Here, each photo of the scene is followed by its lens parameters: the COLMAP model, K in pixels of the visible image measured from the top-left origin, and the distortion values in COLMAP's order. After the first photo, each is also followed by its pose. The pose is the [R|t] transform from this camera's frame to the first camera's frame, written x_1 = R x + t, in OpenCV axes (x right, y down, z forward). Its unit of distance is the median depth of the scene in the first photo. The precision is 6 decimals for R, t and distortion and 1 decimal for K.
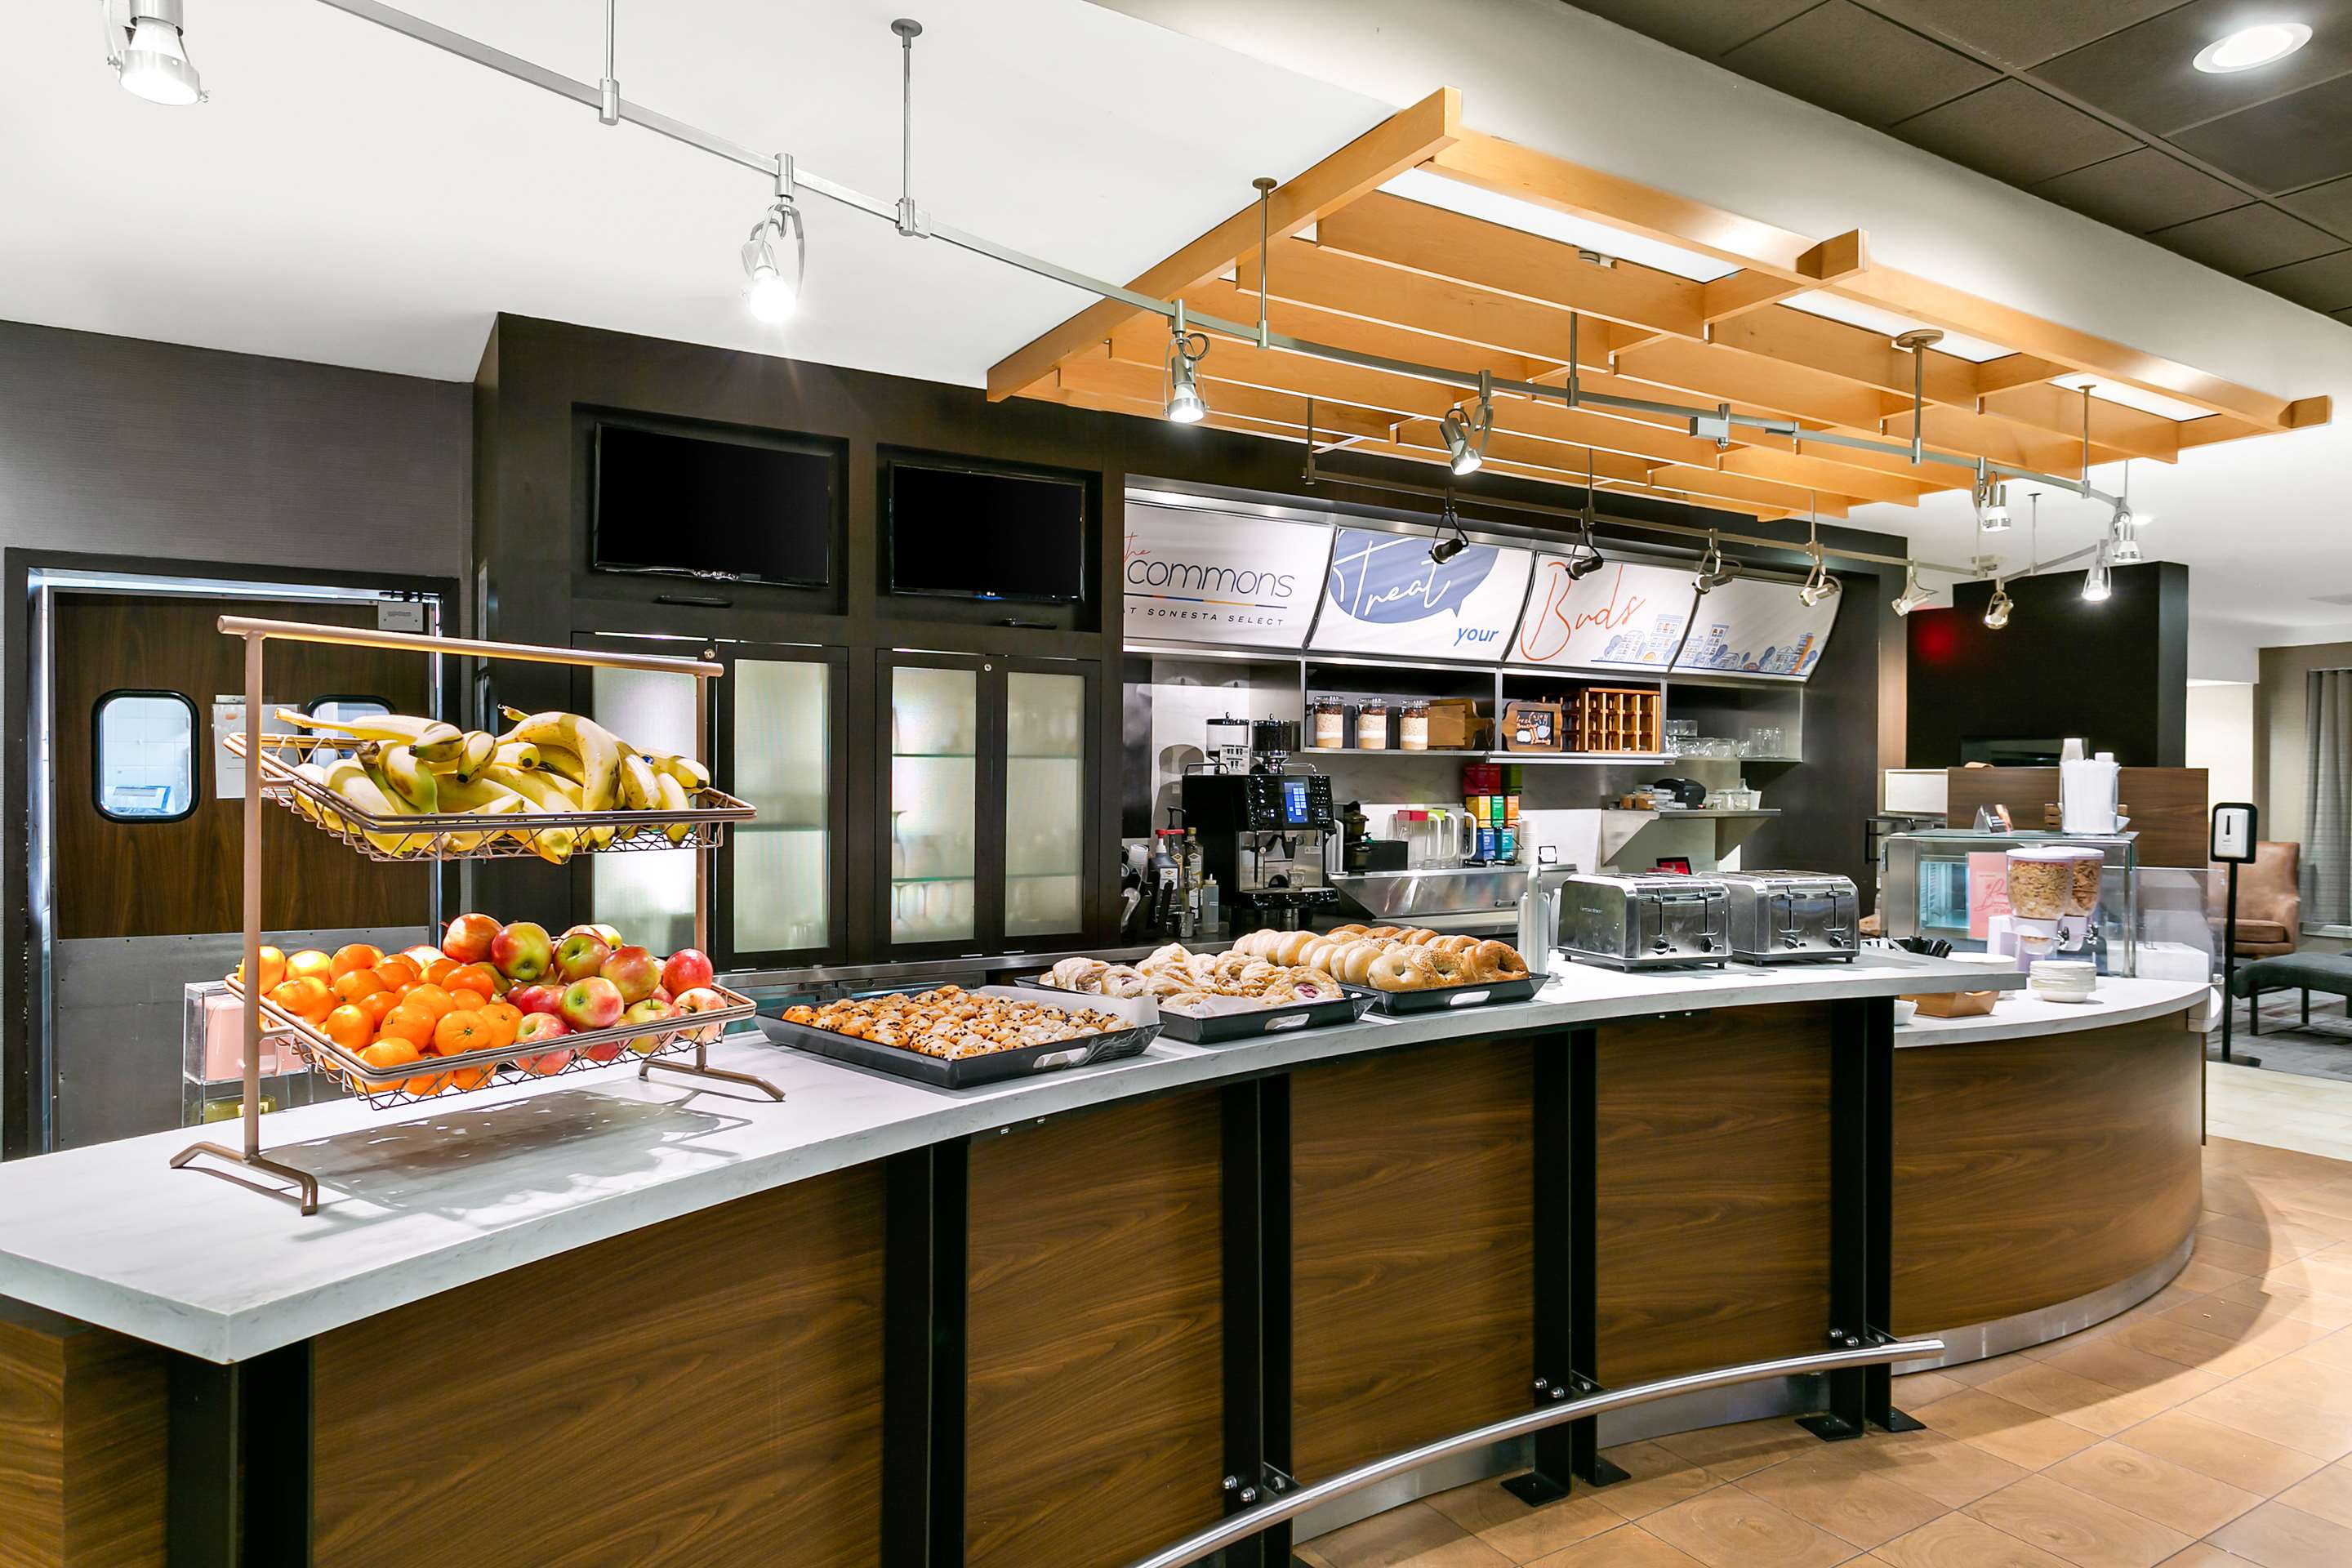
lens RADIAL K [[1386.9, 0, 1172.3], [0, 1386.9, 786.6], [0, 0, 1]] dist [-0.002983, 0.001511]
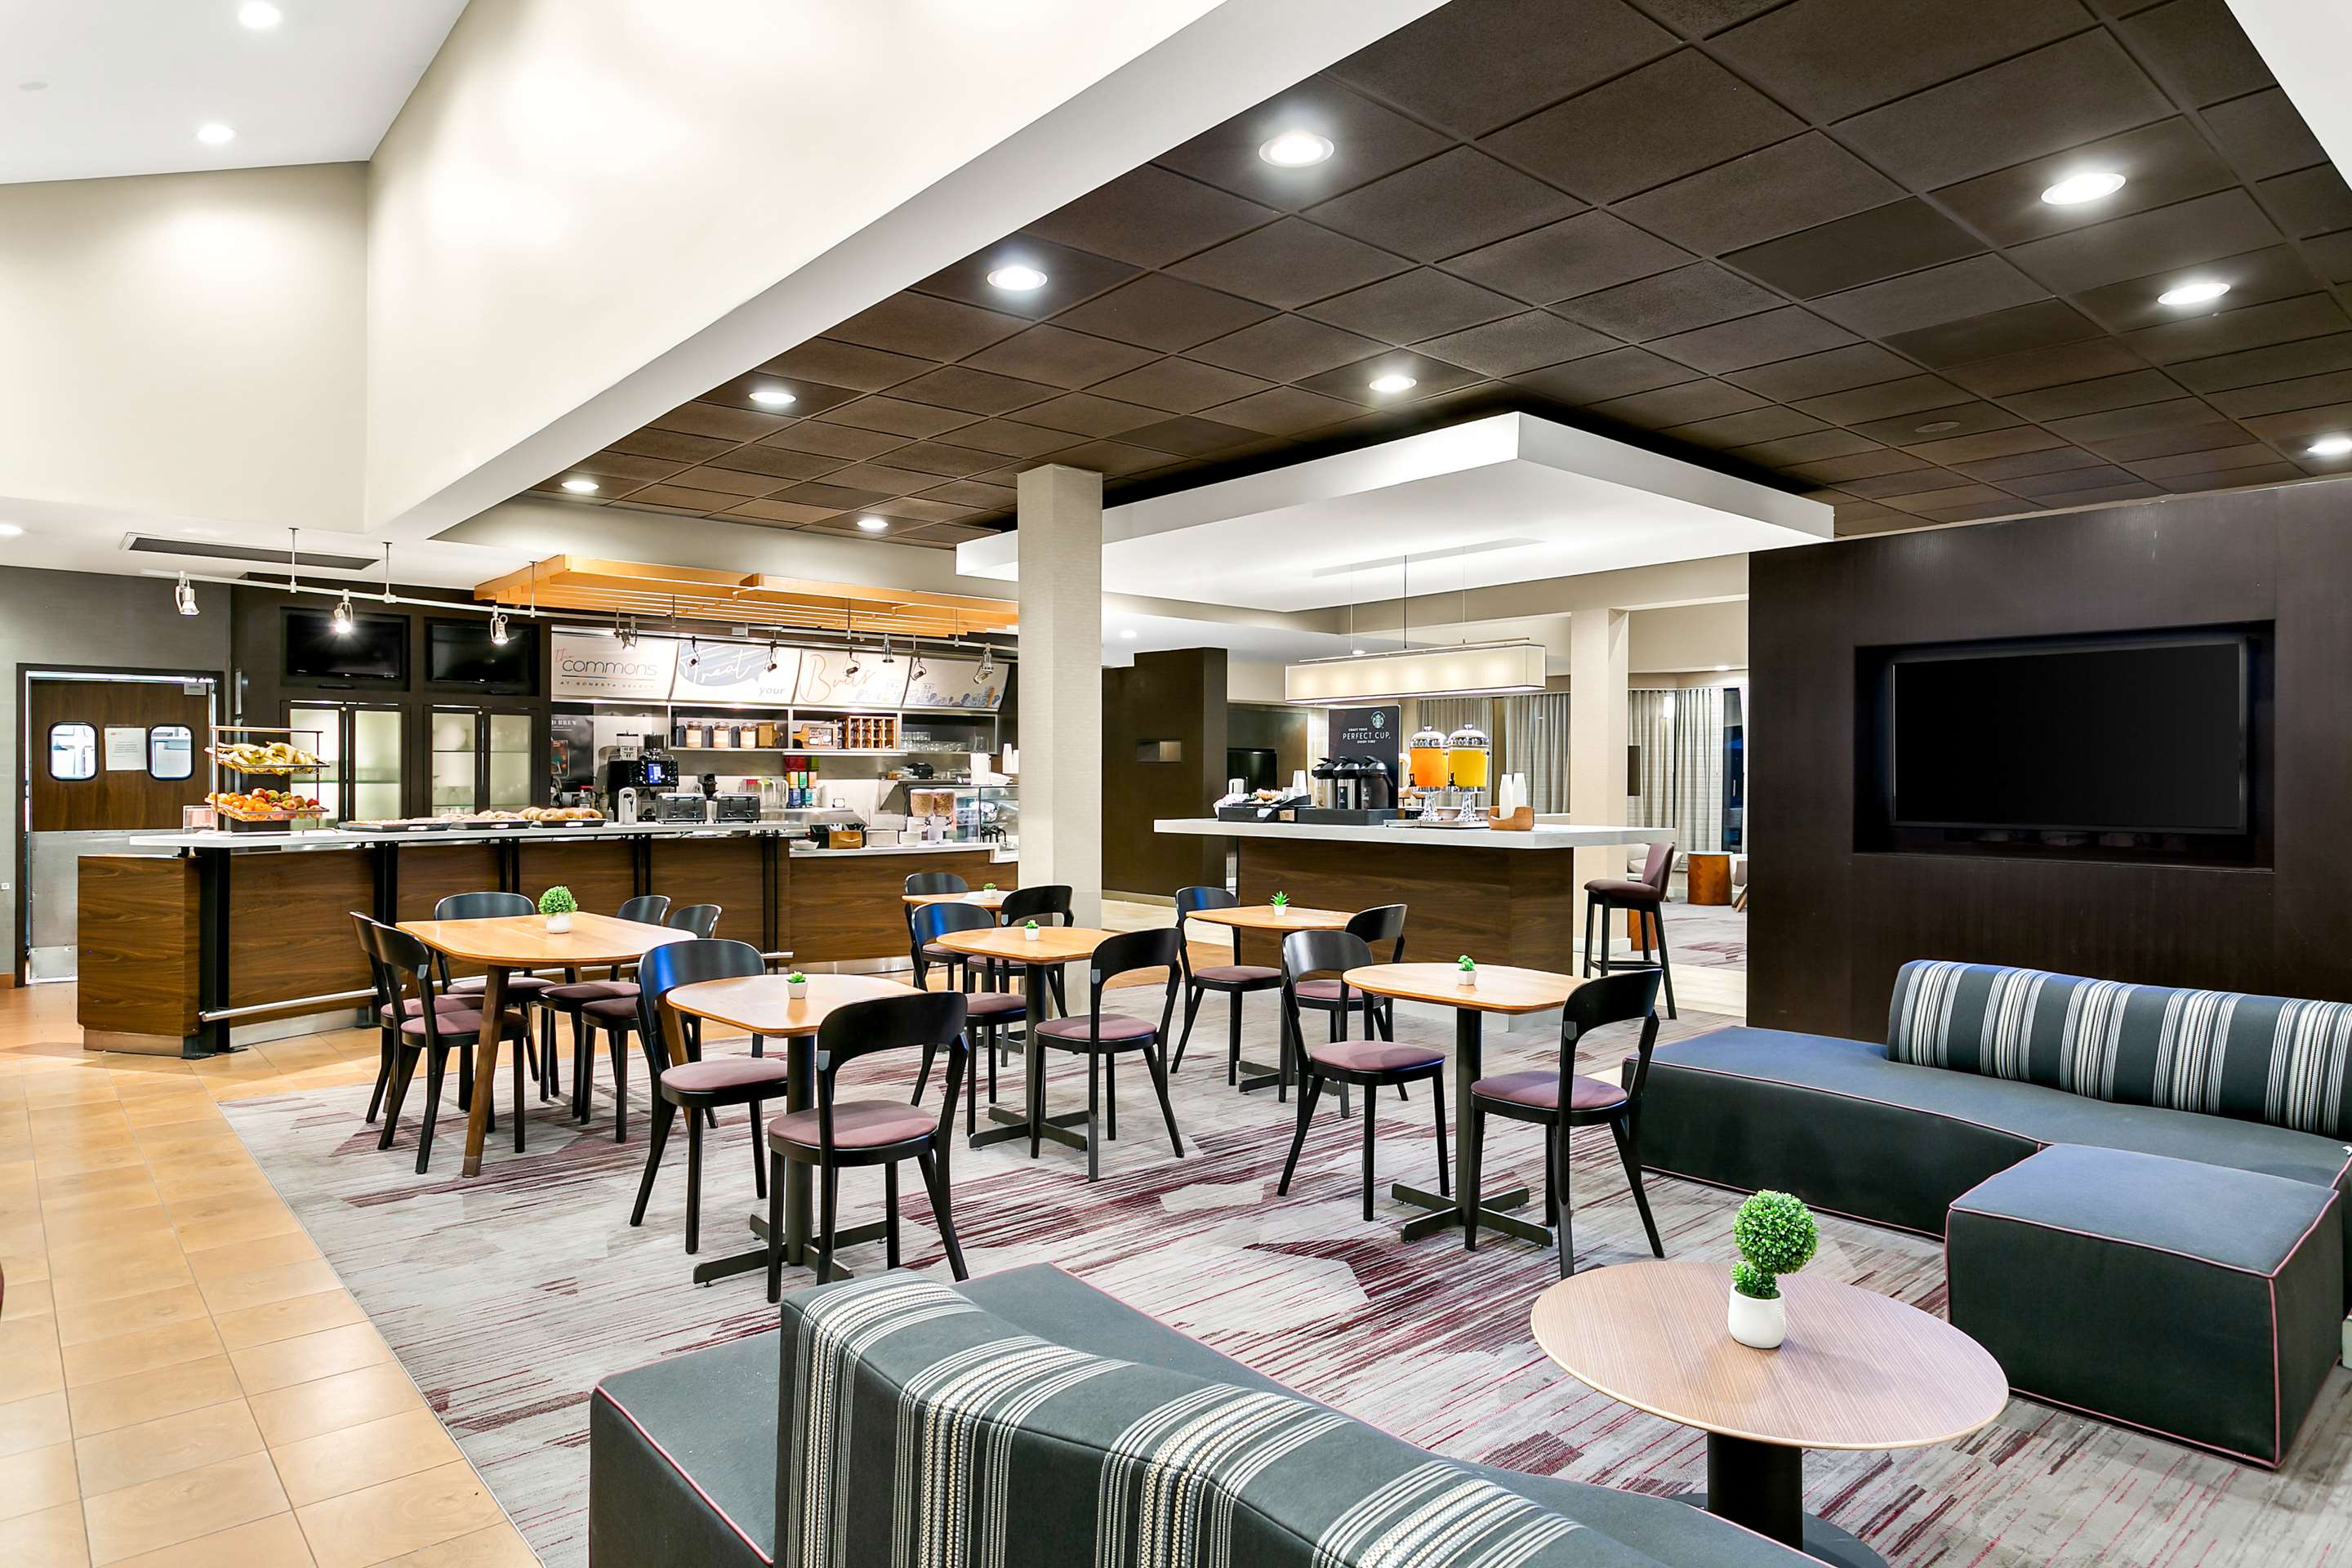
lens RADIAL K [[1386.9, 0, 1164.8], [0, 1386.9, 770.6], [0, 0, 1]] dist [-0.002983, 0.001511]
pose [[0.986484, -0.001297, 0.163855, 0.491565], [0.002285, 0.999980, -0.005842, 0.020489], [-0.163844, 0.006138, 0.986467, -1.163271]]
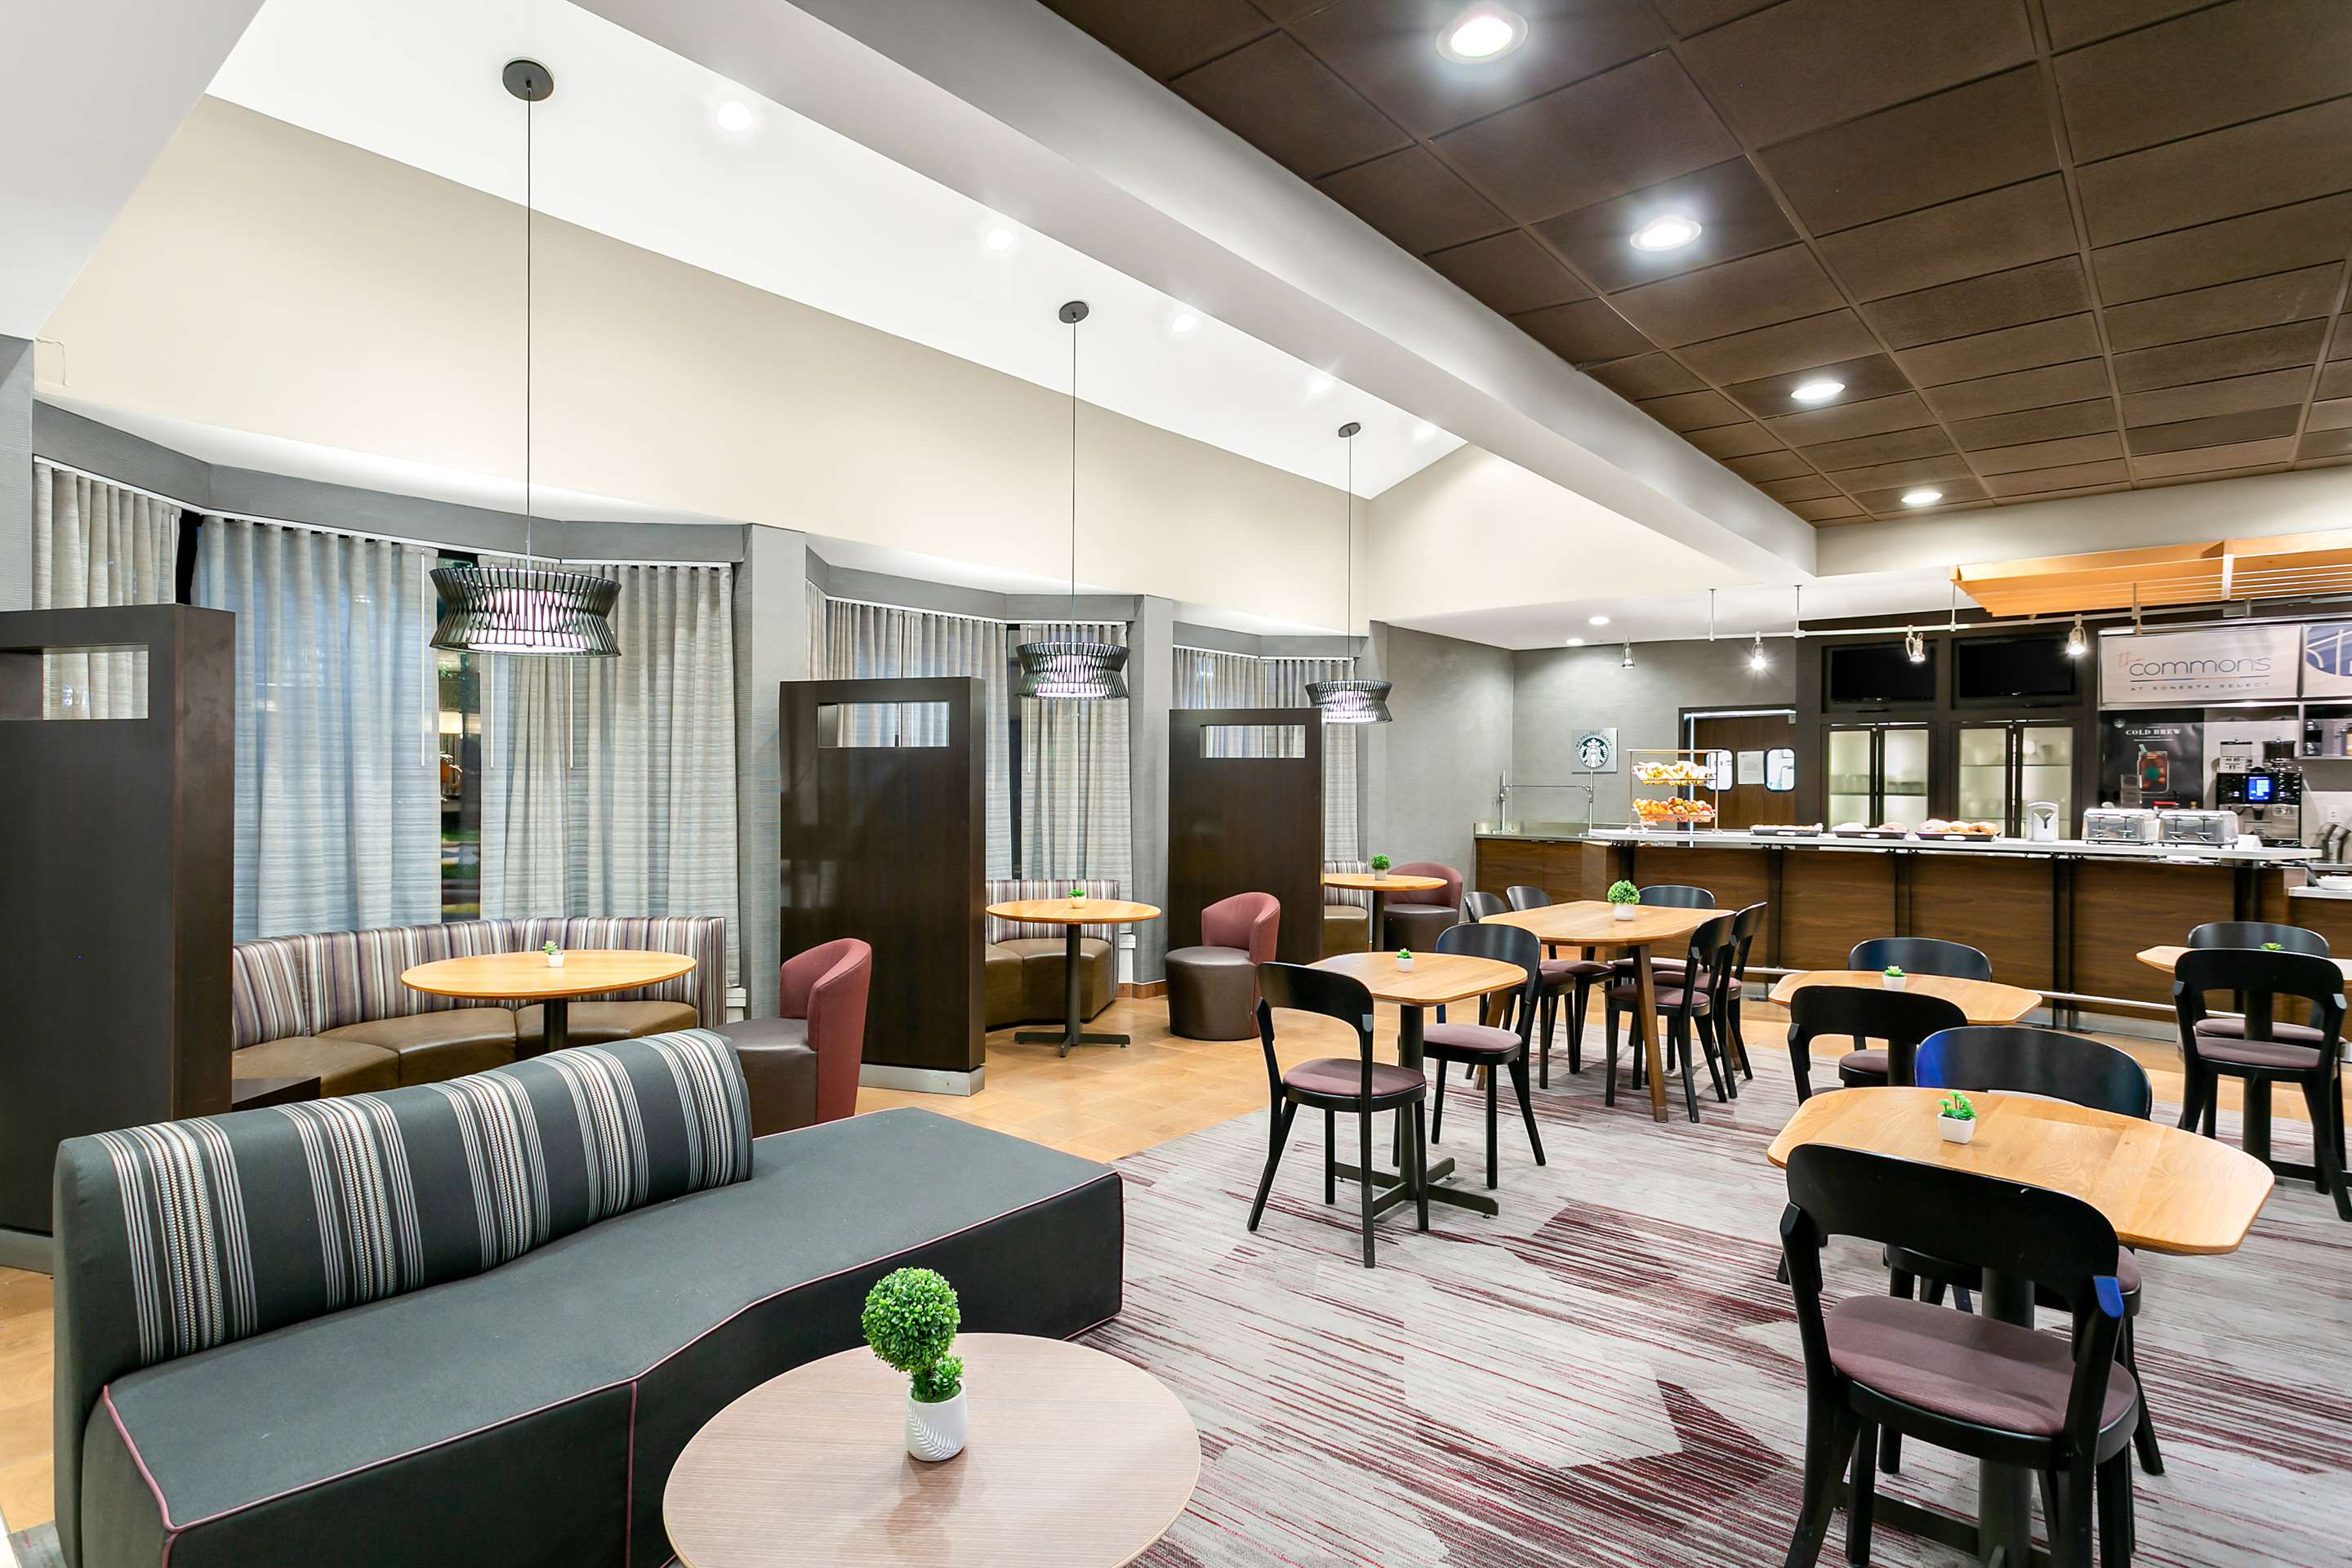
lens RADIAL K [[1203.4, 0, 1134.9], [0, 1203.4, 797.6], [0, 0, 1]] dist [0.006571, 0.000409]
pose [[0.301952, 0.009735, -0.953273, 1.086015], [-0.008278, 0.999937, 0.007590, 0.022751], [0.953287, 0.005600, 0.302014, -0.795370]]
